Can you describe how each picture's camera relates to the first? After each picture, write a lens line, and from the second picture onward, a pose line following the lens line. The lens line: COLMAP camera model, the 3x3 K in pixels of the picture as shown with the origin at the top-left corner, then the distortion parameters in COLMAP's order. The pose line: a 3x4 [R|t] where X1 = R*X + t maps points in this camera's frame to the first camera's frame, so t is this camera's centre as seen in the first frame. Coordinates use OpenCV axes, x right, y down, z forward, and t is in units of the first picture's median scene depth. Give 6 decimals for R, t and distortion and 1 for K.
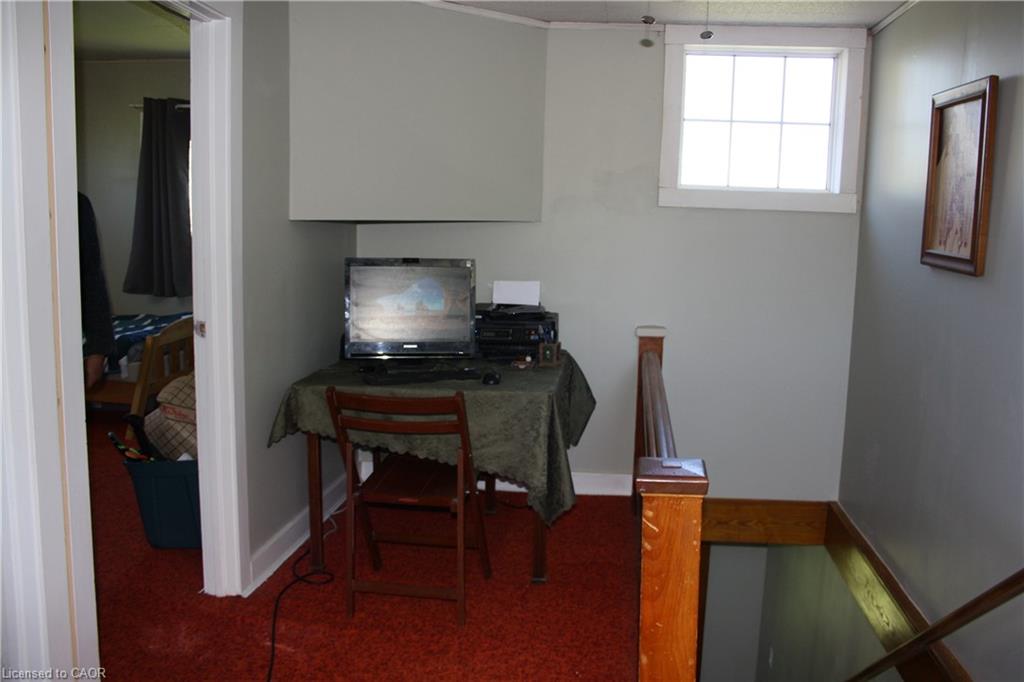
lens RADIAL K [[873.0, 0, 514.5], [0, 873.0, 340.9], [0, 0, 1]] dist [-0.143253, 0.109546]
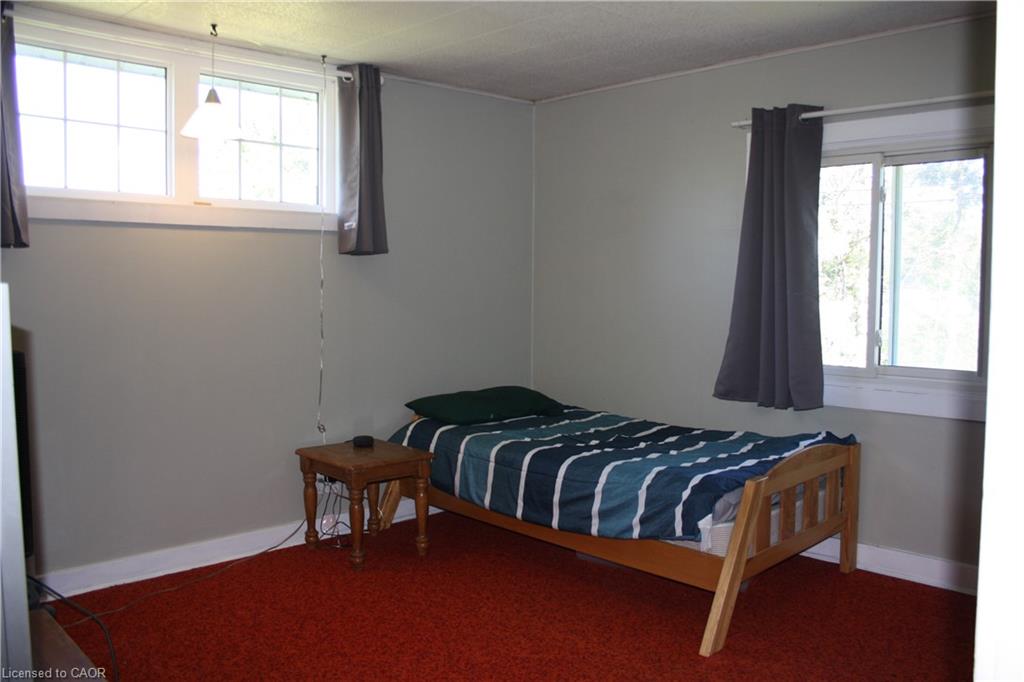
lens RADIAL K [[873.0, 0, 515.0], [0, 873.0, 341.1], [0, 0, 1]] dist [-0.143253, 0.109546]
pose [[0.787156, 0.015258, -0.616565, -0.168542], [-0.067318, 0.995847, -0.061300, -0.050760], [0.613069, 0.089759, 0.784914, 0.375695]]
